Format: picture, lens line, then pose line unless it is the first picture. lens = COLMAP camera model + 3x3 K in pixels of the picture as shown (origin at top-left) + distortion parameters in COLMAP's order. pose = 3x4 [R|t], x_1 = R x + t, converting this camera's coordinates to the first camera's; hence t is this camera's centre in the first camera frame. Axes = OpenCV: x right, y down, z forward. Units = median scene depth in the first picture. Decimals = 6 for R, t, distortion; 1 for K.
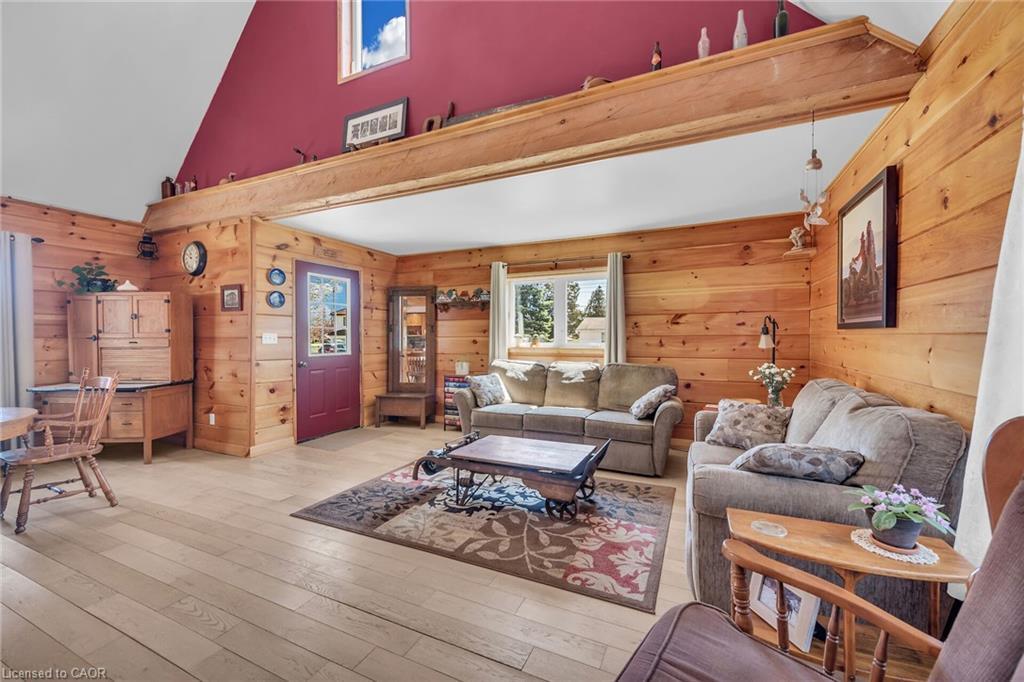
lens RADIAL K [[404.4, 0, 514.1], [0, 404.4, 341.5], [0, 0, 1]] dist [0.019854, -0.005965]
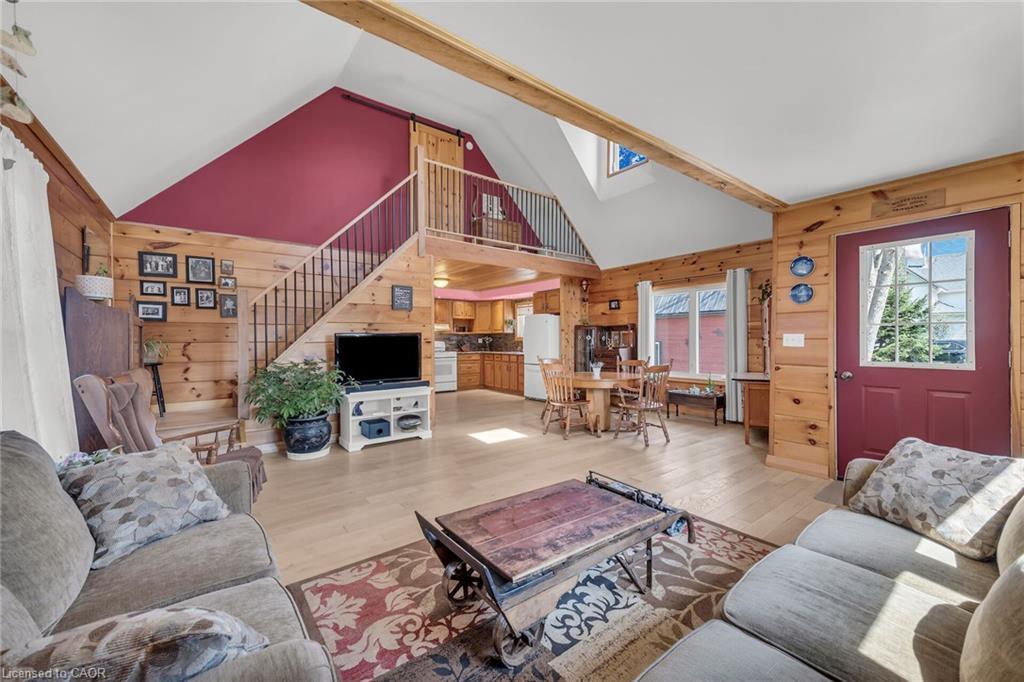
lens RADIAL K [[404.4, 0, 514.1], [0, 404.4, 341.5], [0, 0, 1]] dist [0.019854, -0.005965]
pose [[-0.457672, 0.010815, -0.889055, 0.496379], [-0.001839, 0.999912, 0.013111, -0.016591], [0.889119, 0.007635, -0.457612, 0.975316]]
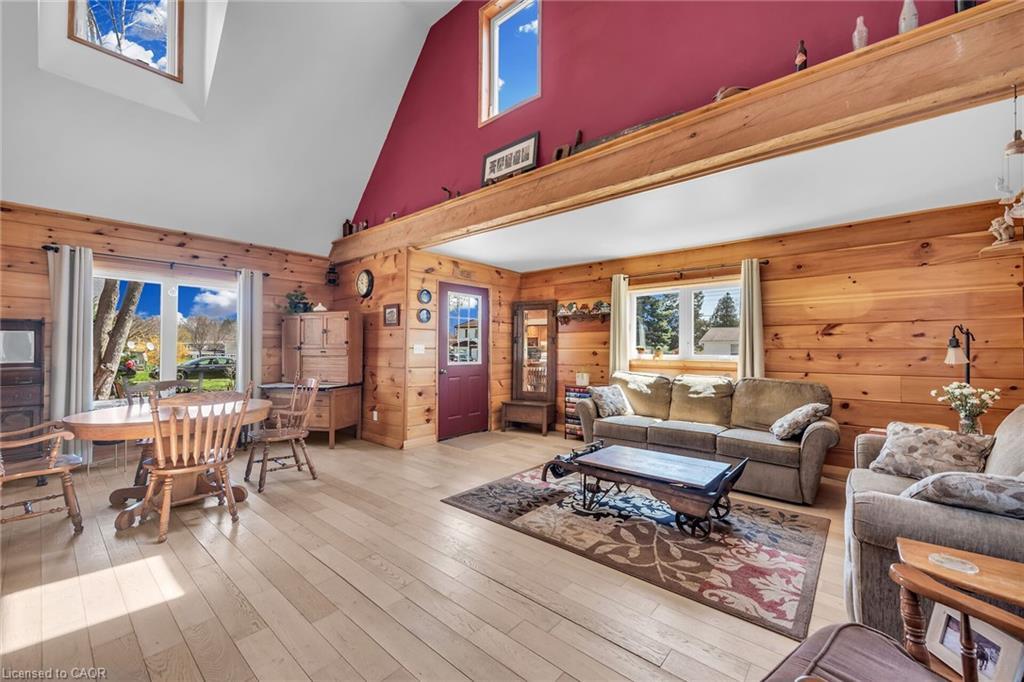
lens RADIAL K [[404.4, 0, 514.1], [0, 404.4, 341.5], [0, 0, 1]] dist [0.019854, -0.005965]
pose [[0.962294, 0.000124, -0.272013, -0.022338], [-0.007706, 0.999611, -0.026806, -0.000311], [0.271904, 0.027891, 0.961920, -0.053224]]
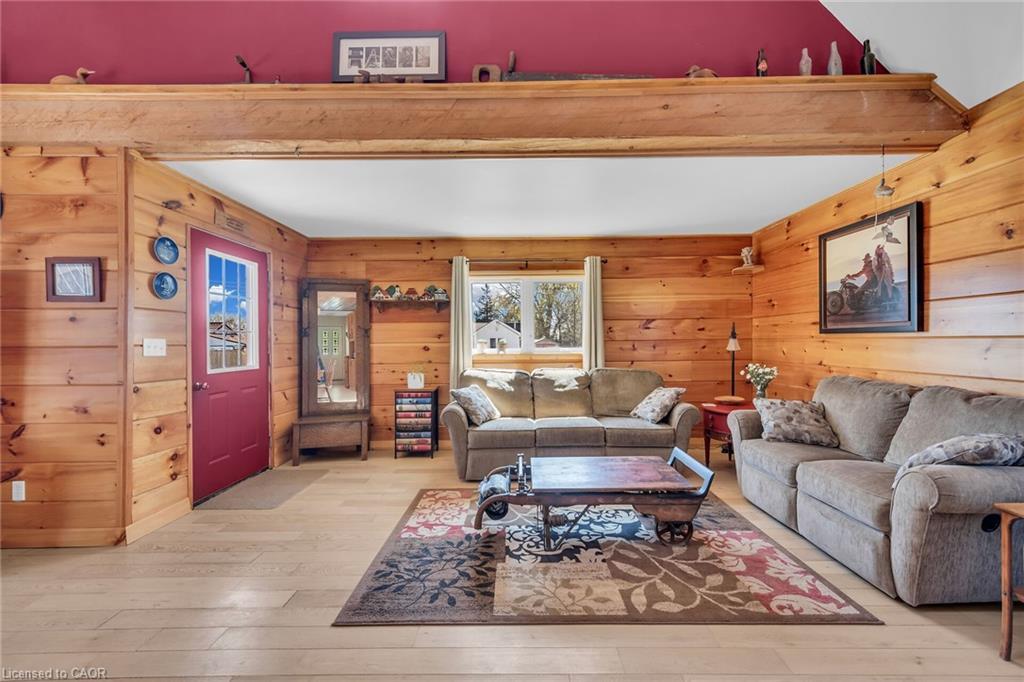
lens RADIAL K [[404.4, 0, 514.1], [0, 404.4, 341.5], [0, 0, 1]] dist [0.019854, -0.005965]
pose [[0.909145, -0.006118, 0.416436, -0.403221], [0.012071, 0.999859, -0.011663, -0.002677], [-0.416306, 0.015630, 0.909090, 0.218436]]
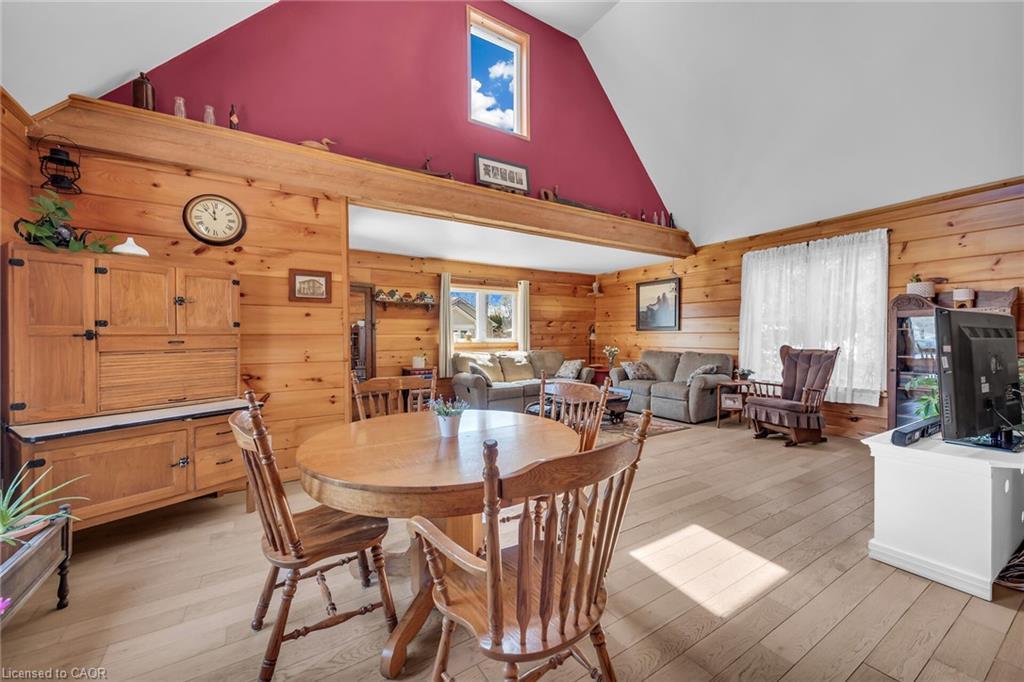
lens RADIAL K [[404.4, 0, 514.1], [0, 404.4, 341.5], [0, 0, 1]] dist [0.019854, -0.005965]
pose [[0.532024, -0.013842, 0.846616, -1.300431], [0.013134, 0.999881, 0.008094, 0.003737], [-0.846627, 0.006813, 0.532143, 0.244388]]
